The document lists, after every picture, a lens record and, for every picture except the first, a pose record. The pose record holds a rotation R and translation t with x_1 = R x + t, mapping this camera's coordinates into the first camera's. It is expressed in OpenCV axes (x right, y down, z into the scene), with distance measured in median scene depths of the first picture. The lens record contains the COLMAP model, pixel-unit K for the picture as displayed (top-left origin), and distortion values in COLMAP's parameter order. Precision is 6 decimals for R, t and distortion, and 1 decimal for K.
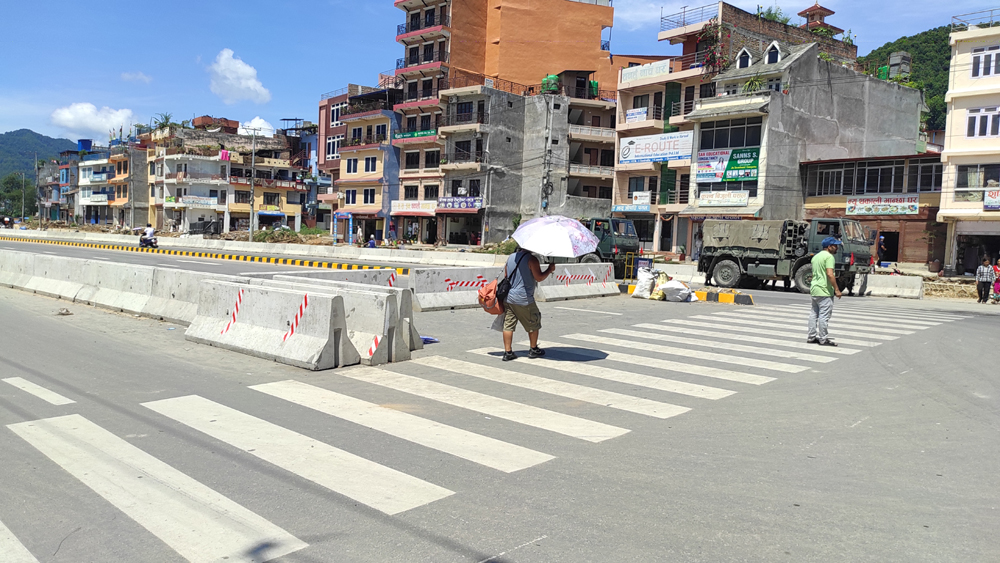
lens RADIAL K [[711.0, 0, 521.8], [0, 711.0, 280.8], [0, 0, 1]] dist [0.008814, -0.001096]
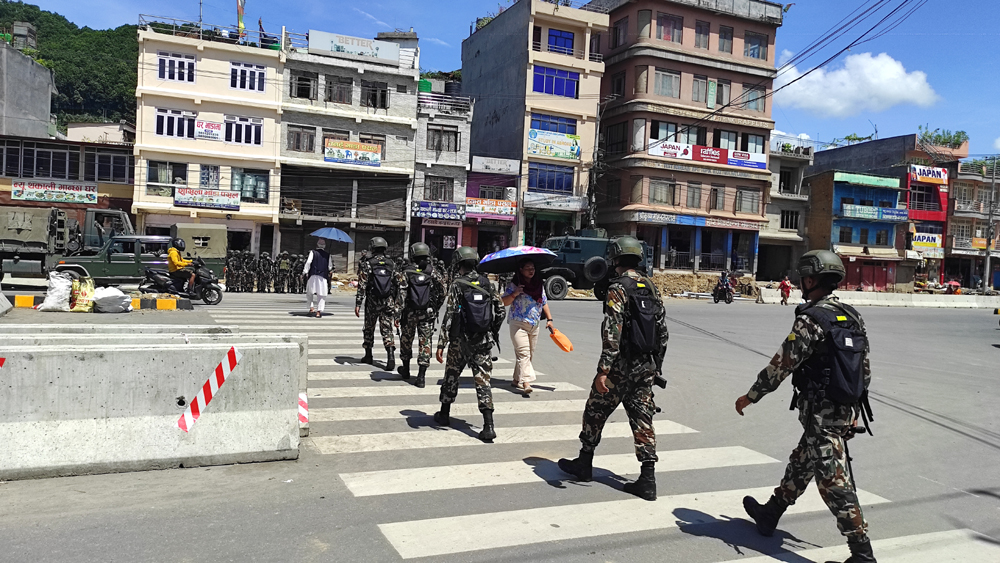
lens RADIAL K [[711.0, 0, 521.8], [0, 711.0, 280.8], [0, 0, 1]] dist [0.008814, -0.001096]
pose [[0.437766, -0.036922, 0.898331, -0.090178], [0.021542, 0.999300, 0.030575, -0.006494], [-0.898831, 0.005967, 0.438255, 0.058471]]
